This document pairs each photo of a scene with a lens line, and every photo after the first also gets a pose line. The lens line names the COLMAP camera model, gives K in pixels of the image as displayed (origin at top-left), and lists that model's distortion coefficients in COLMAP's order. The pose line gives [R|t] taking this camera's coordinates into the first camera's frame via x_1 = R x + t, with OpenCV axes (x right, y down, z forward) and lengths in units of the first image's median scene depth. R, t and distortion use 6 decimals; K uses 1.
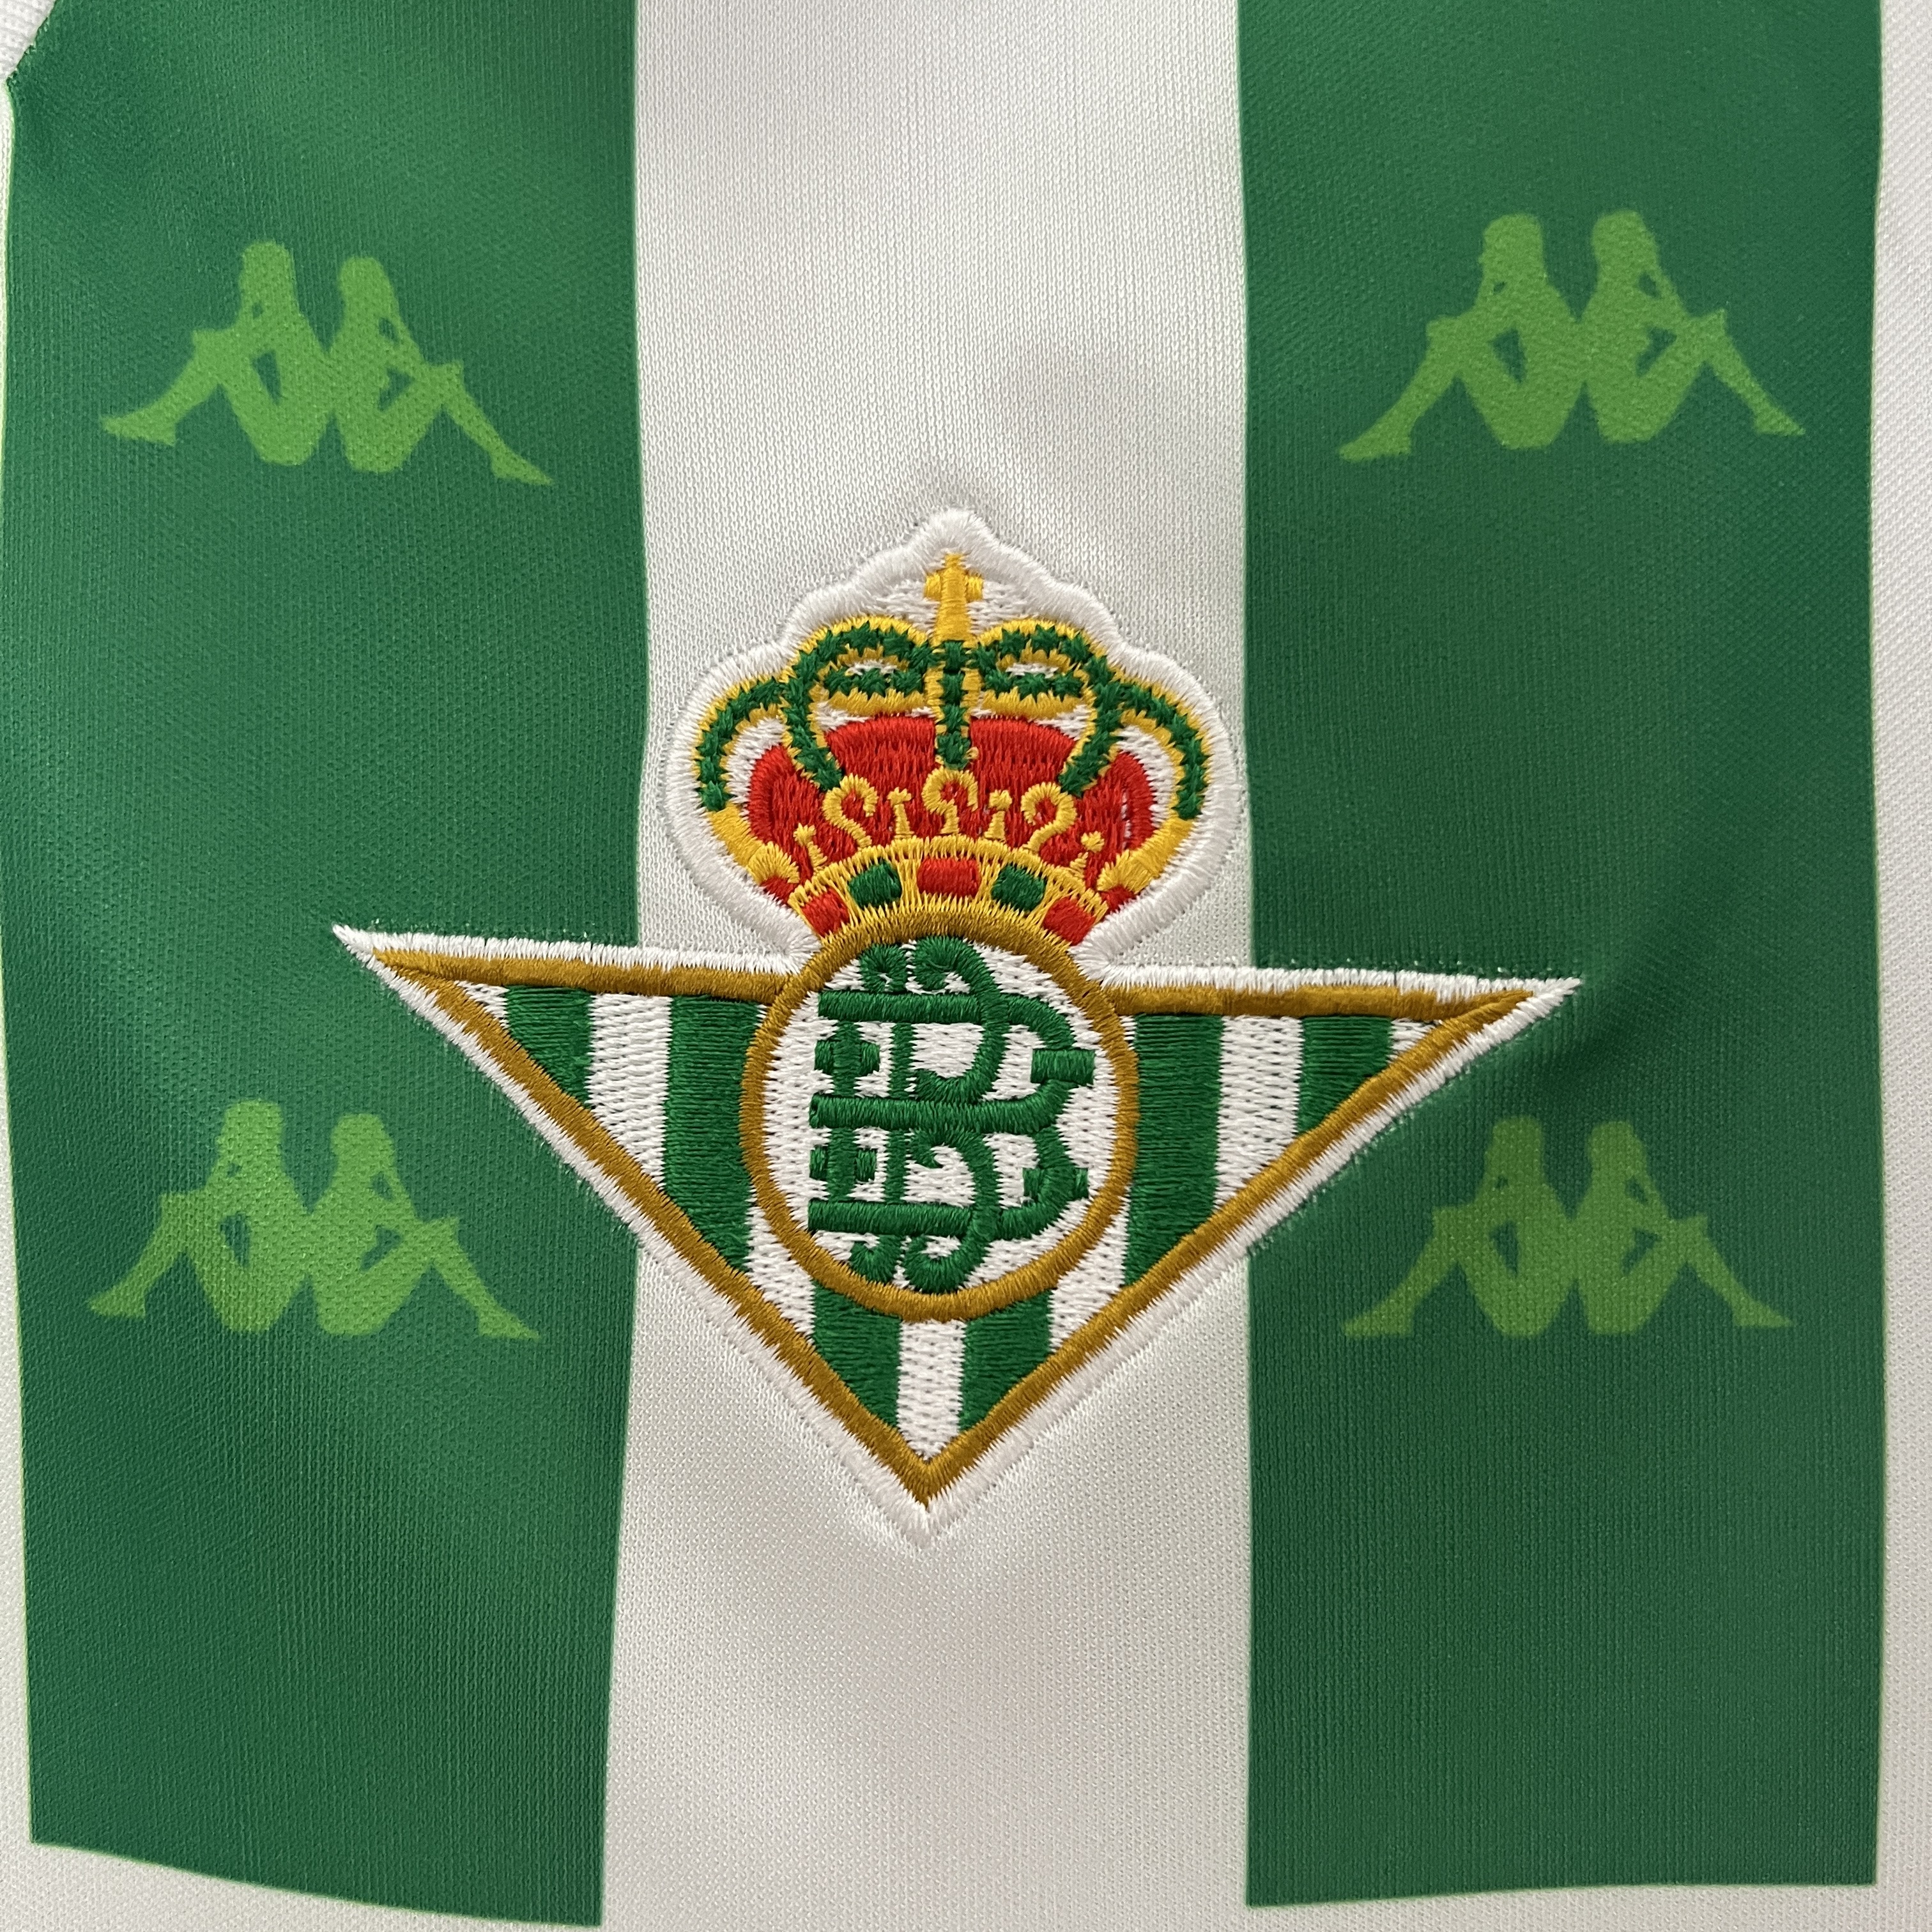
lens RADIAL K [[2033.1, 0, 966.0], [0, 2033.1, 966.0], [0, 0, 1]] dist [0.106979, -0.324578]
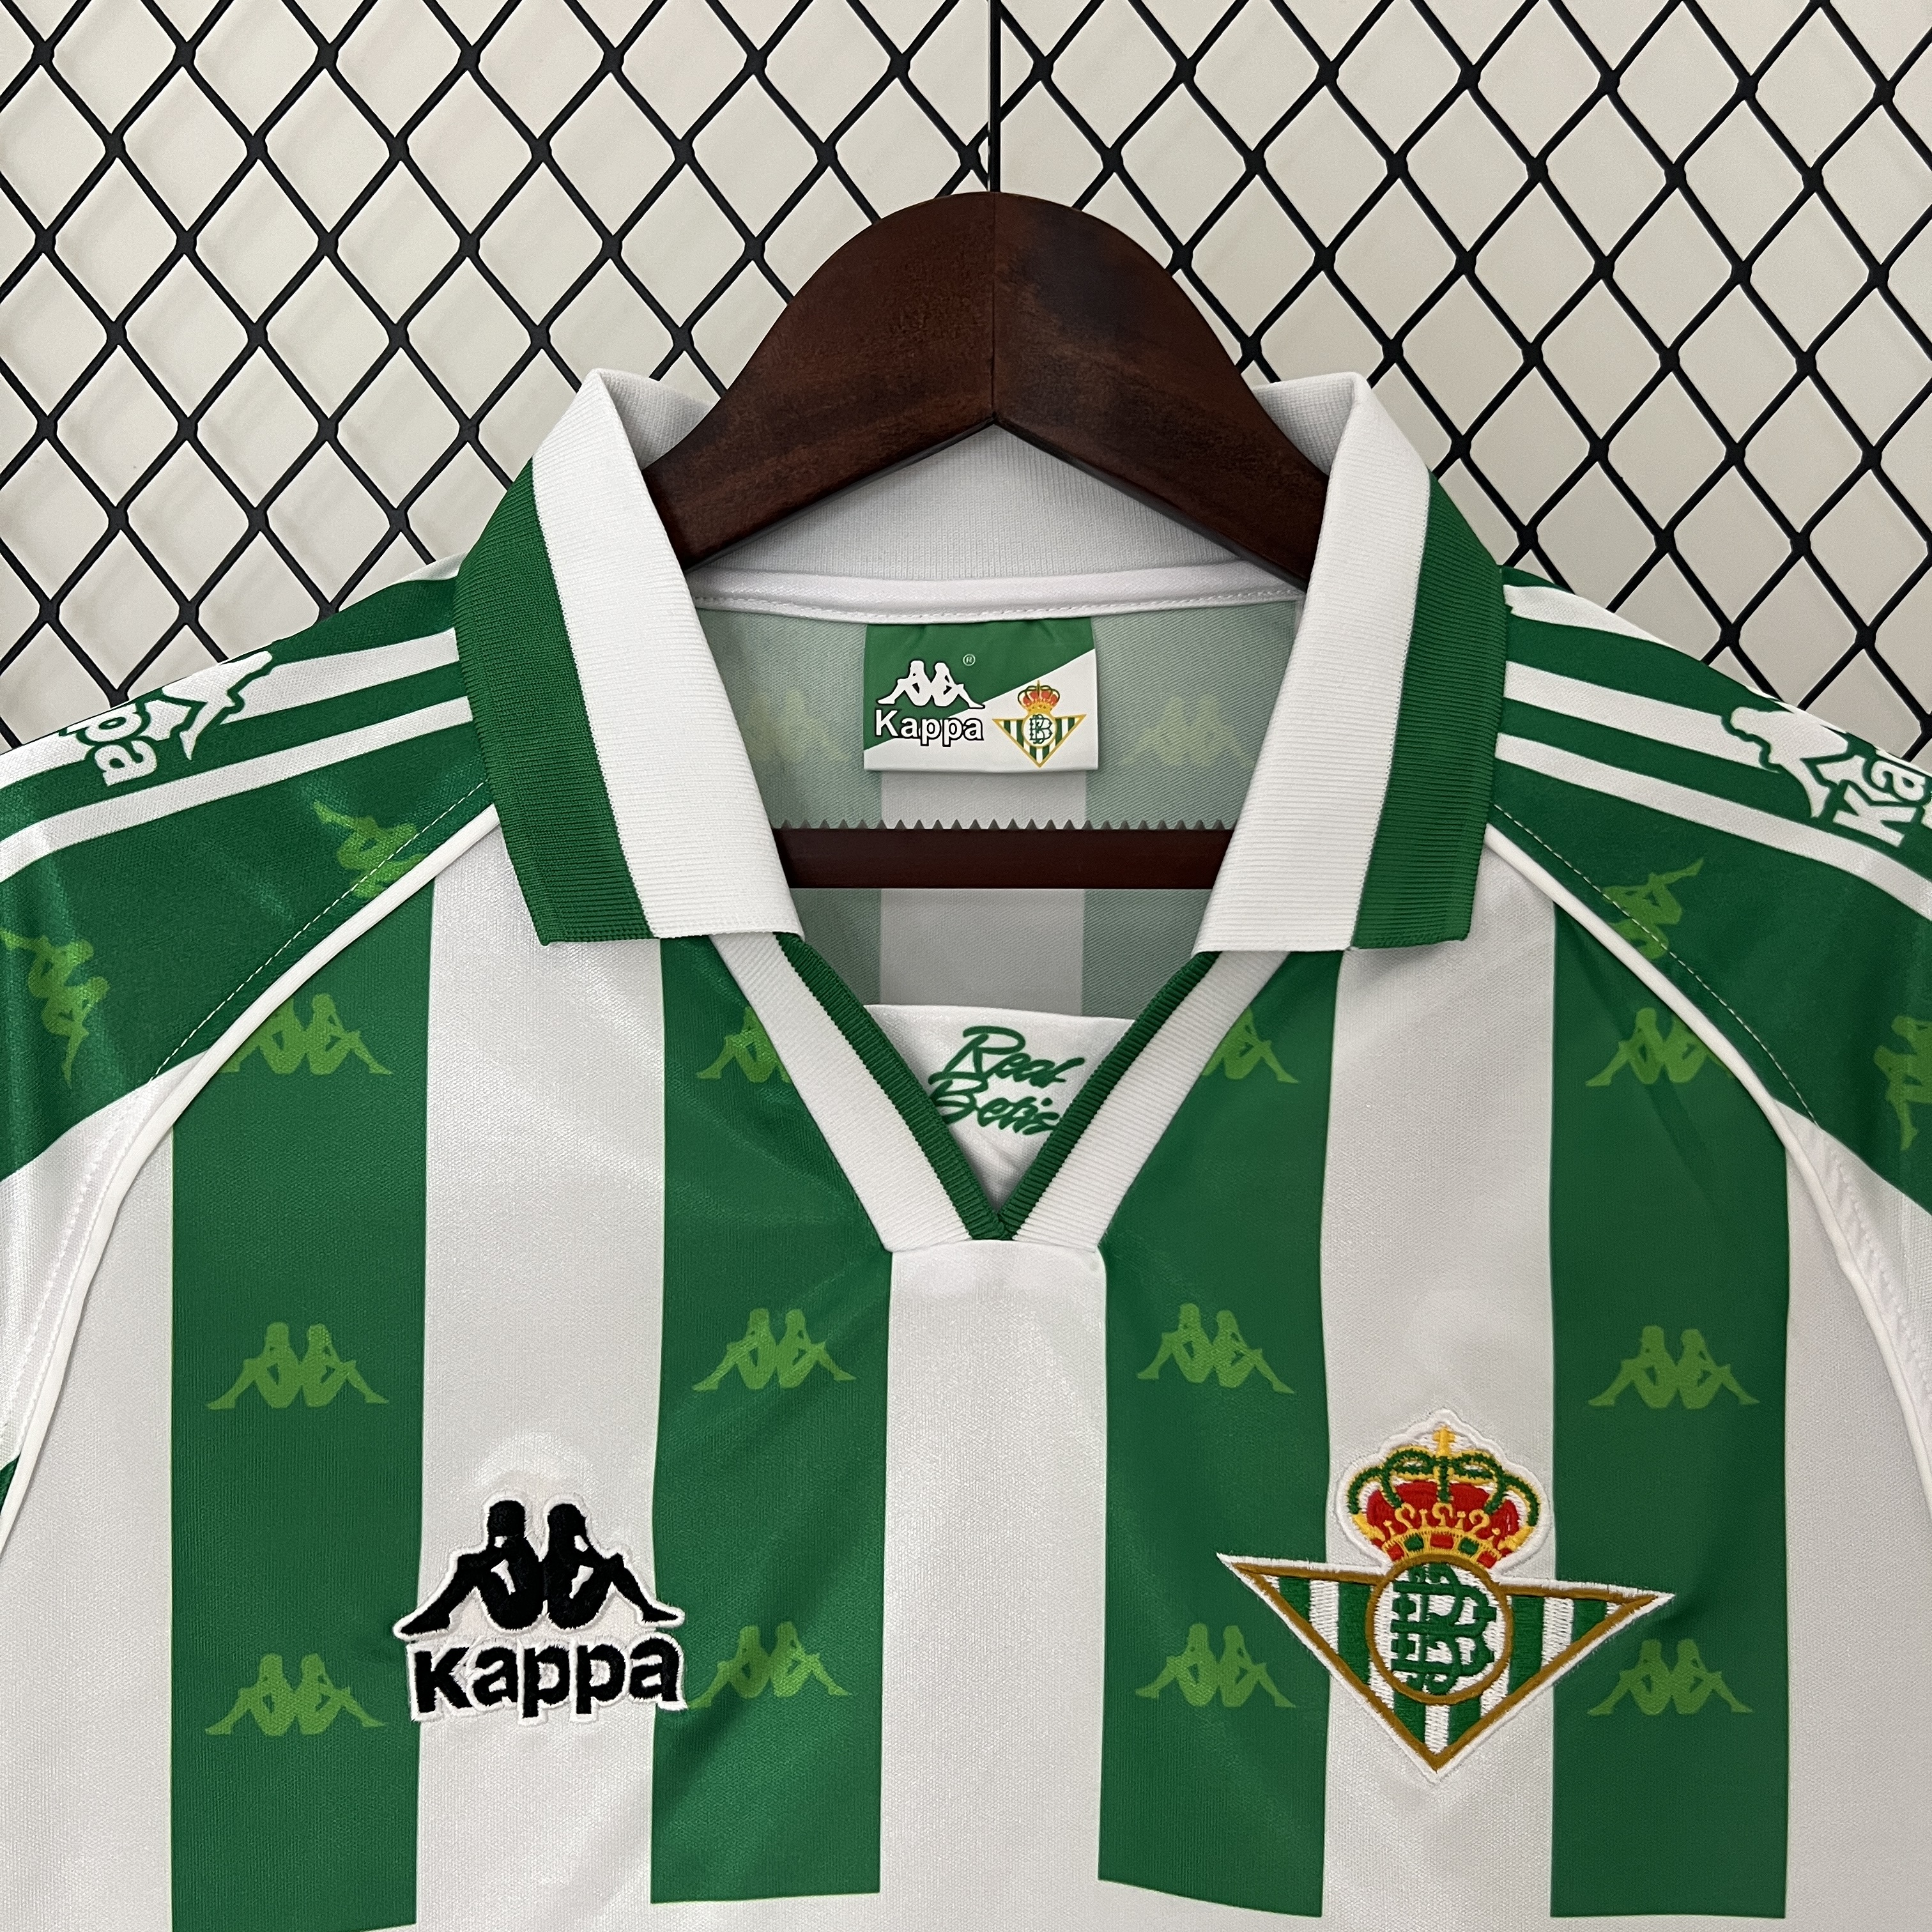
lens RADIAL K [[2033.1, 0, 966.0], [0, 2033.1, 966.0], [0, 0, 1]] dist [0.106979, -0.324578]
pose [[0.997131, 0.002090, -0.075667, -0.442728], [-0.000333, 0.999730, 0.023223, -0.887555], [0.075695, -0.023131, 0.996863, -1.790317]]
